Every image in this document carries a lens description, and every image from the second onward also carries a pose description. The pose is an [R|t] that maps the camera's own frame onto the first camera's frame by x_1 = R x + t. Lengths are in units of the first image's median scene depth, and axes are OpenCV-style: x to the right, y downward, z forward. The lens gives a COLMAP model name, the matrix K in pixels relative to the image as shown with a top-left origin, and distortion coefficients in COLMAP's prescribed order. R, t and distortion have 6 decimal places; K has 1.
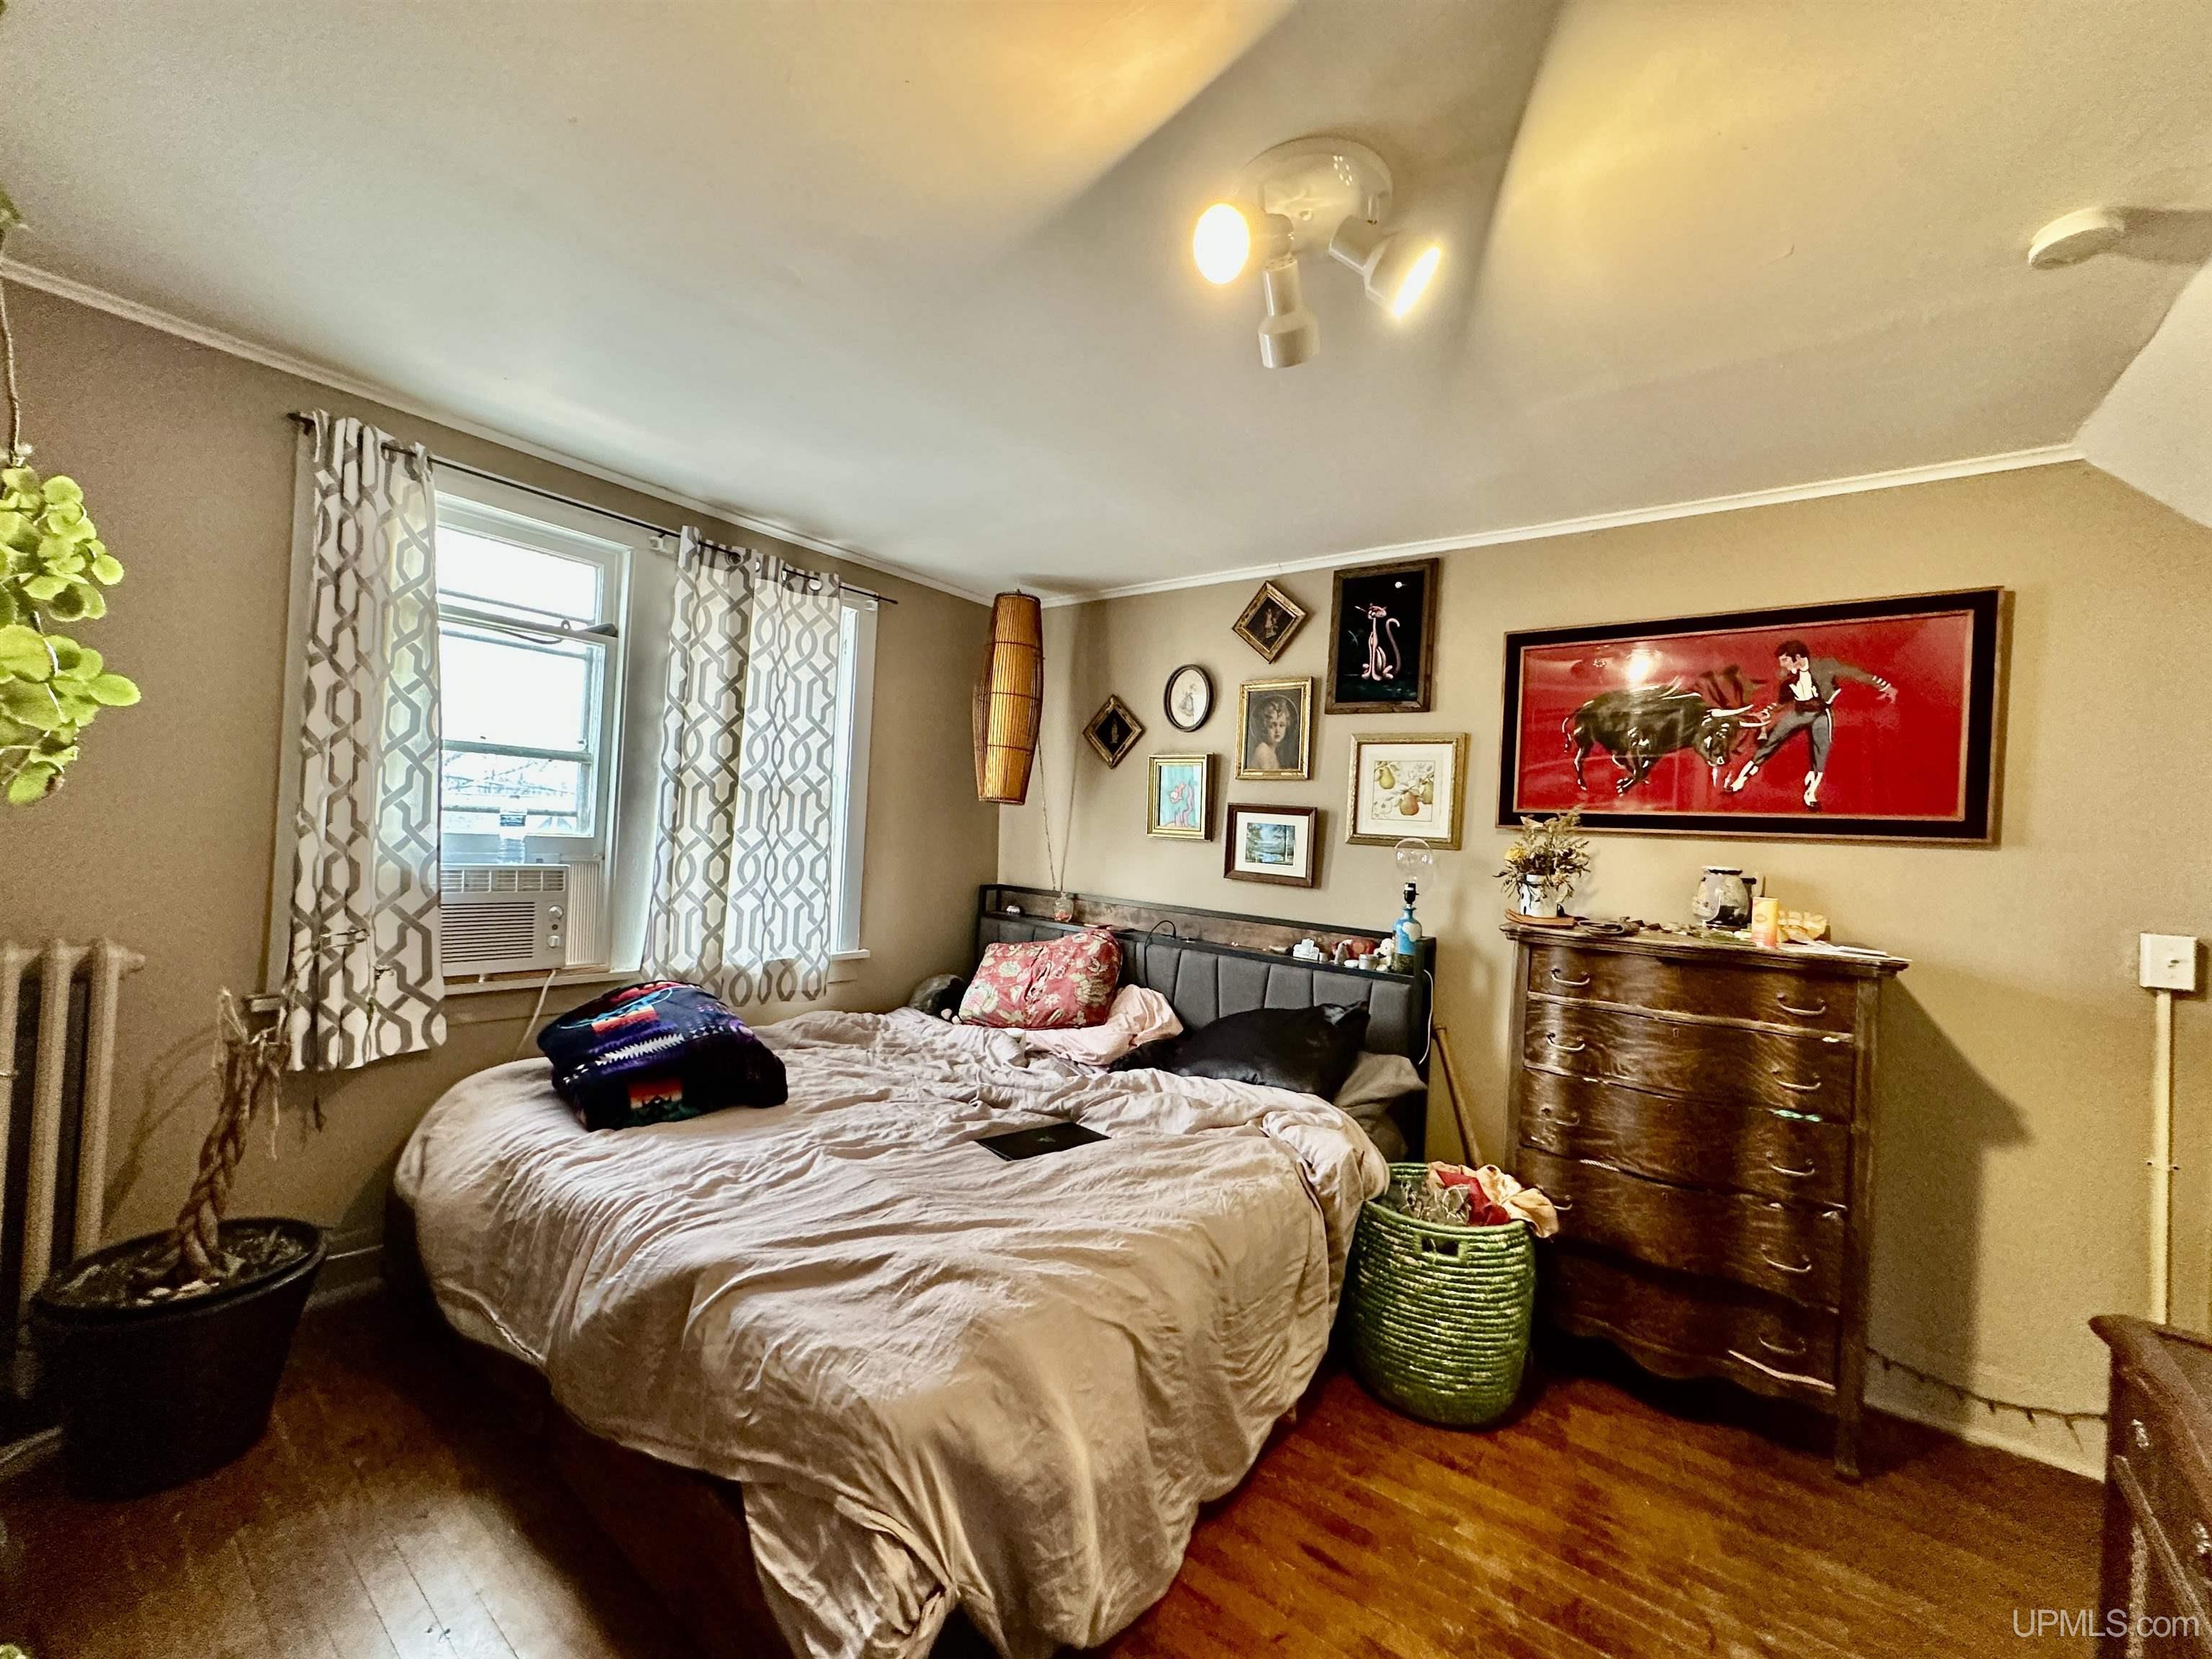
lens RADIAL K [[881.7, 0, 1115.4], [0, 881.7, 823.7], [0, 0, 1]] dist [-0.000628, 0.000178]
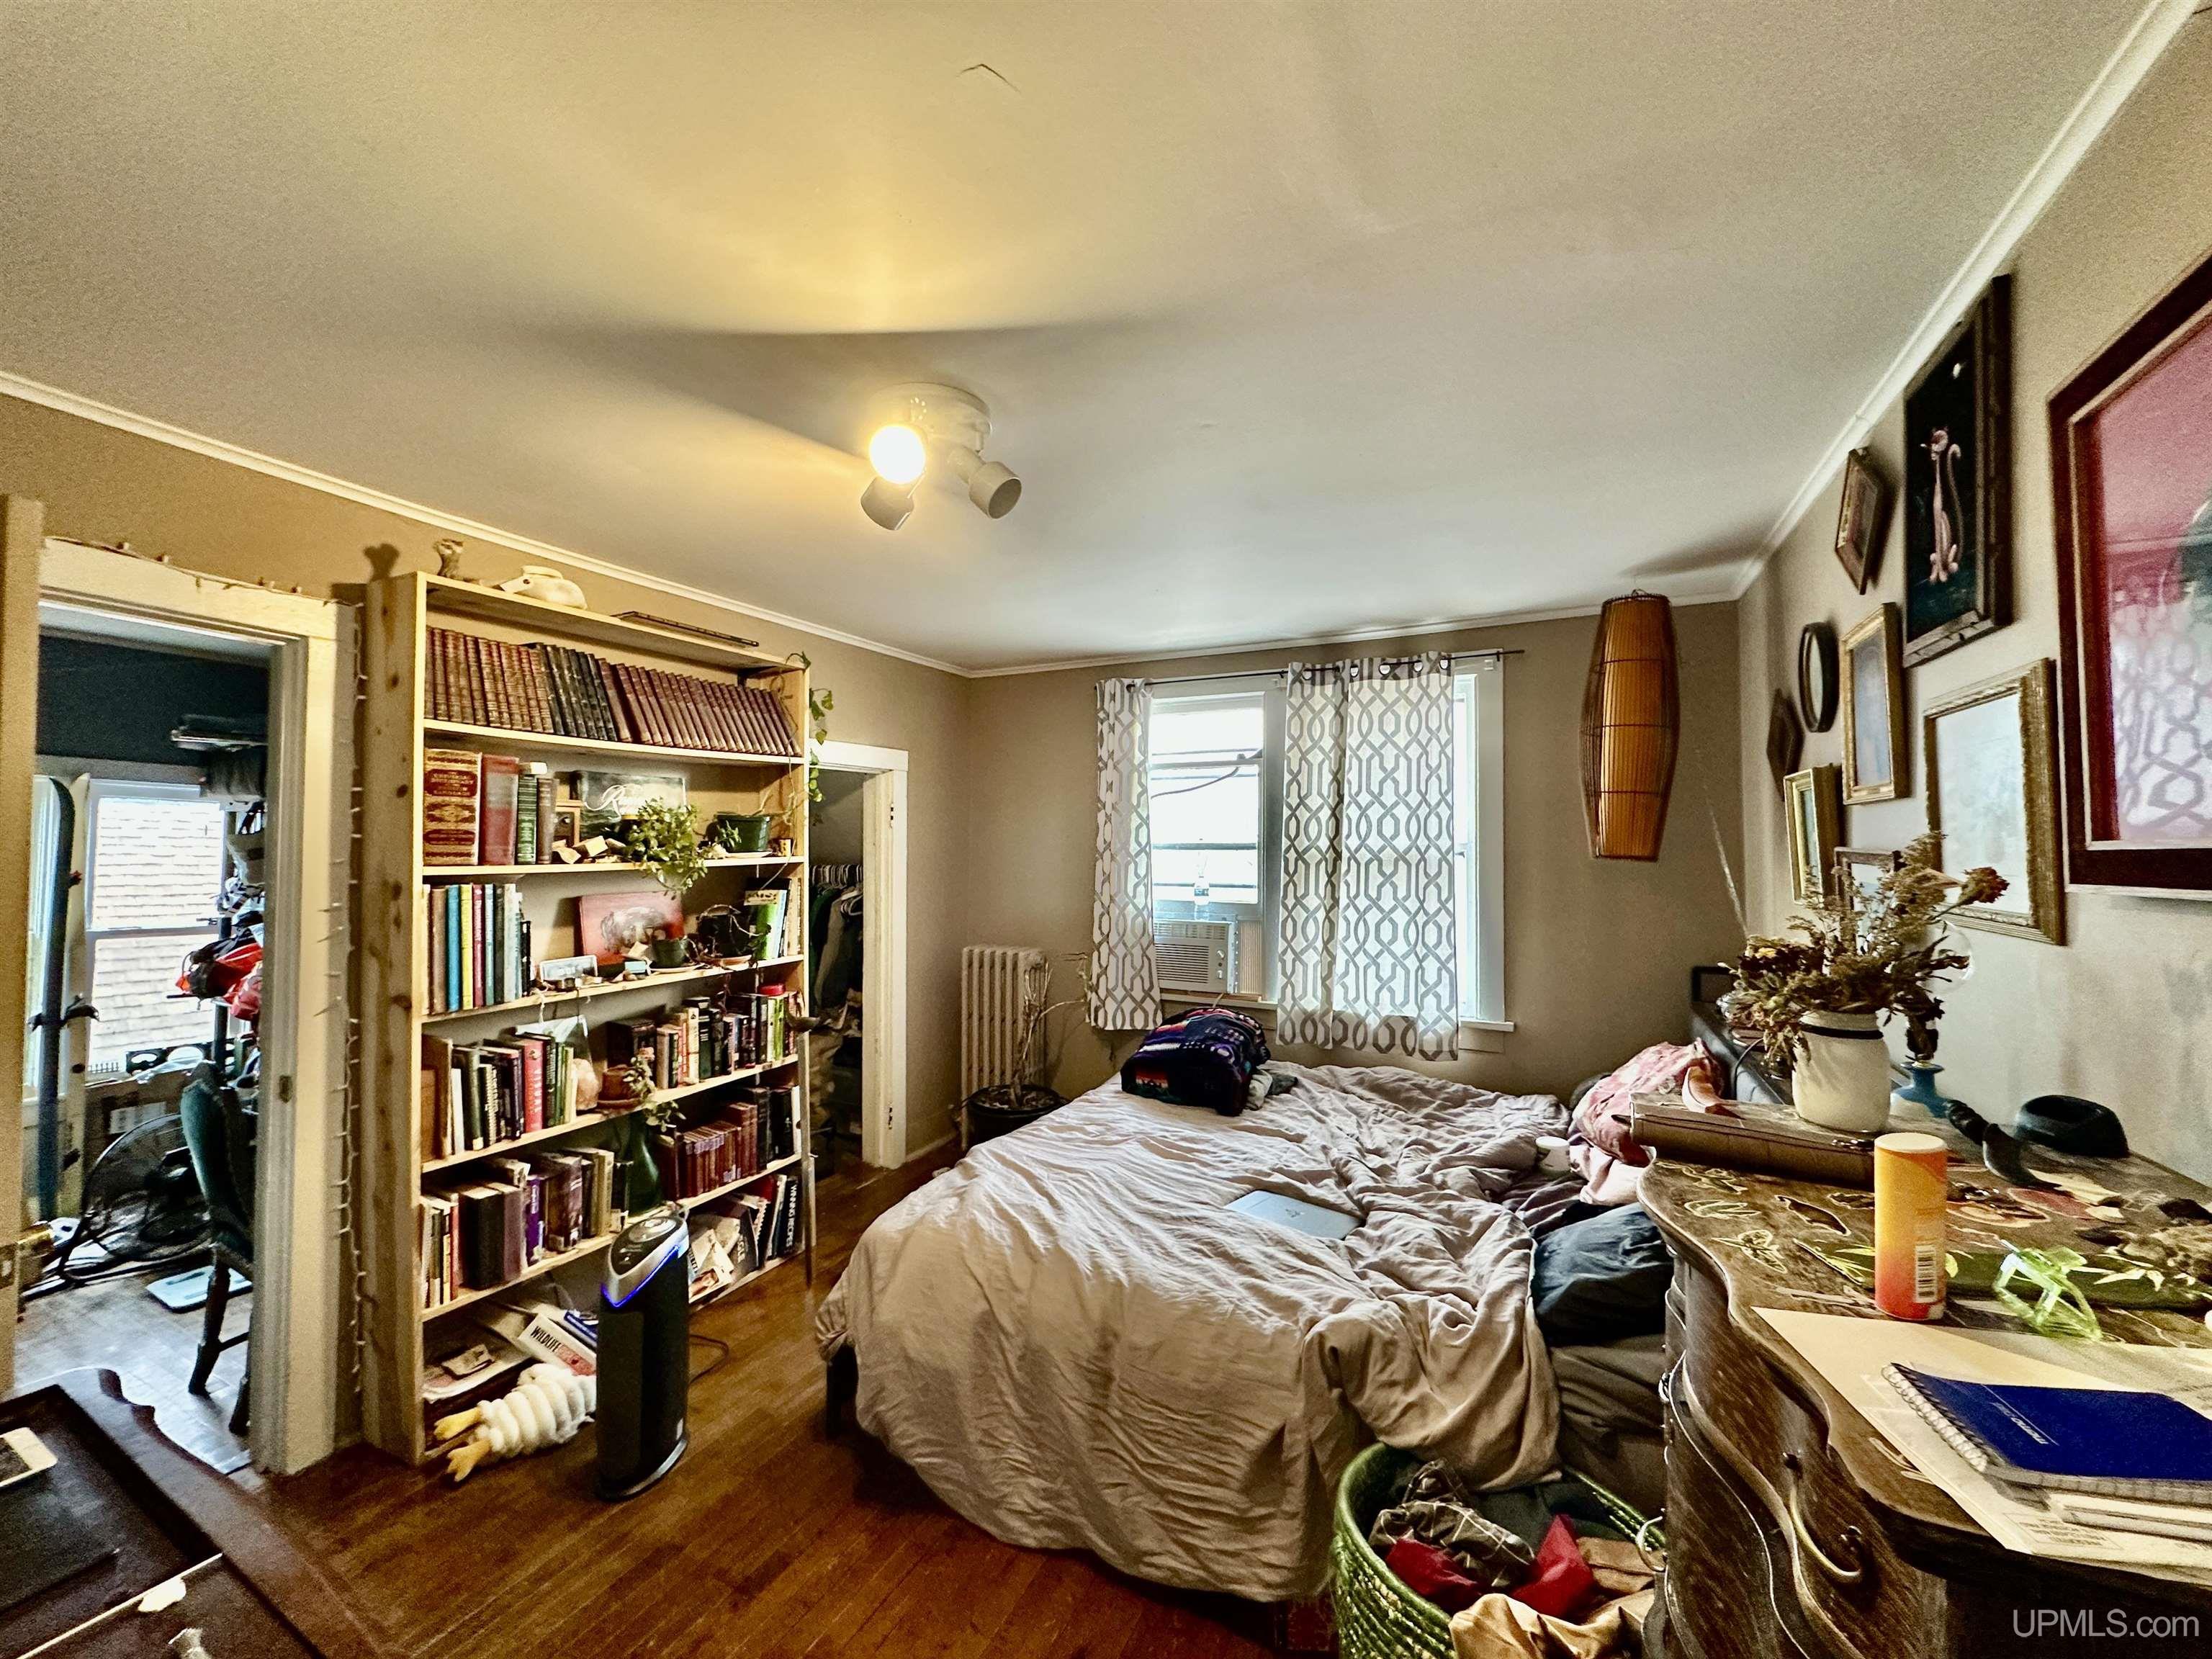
lens RADIAL K [[881.7, 0, 1105.5], [0, 881.7, 825.9], [0, 0, 1]] dist [-0.000628, 0.000178]
pose [[0.177798, -0.080508, -0.980768, 0.687876], [0.017201, 0.996750, -0.078702, -0.000700], [0.983917, -0.002878, 0.178605, 0.476169]]
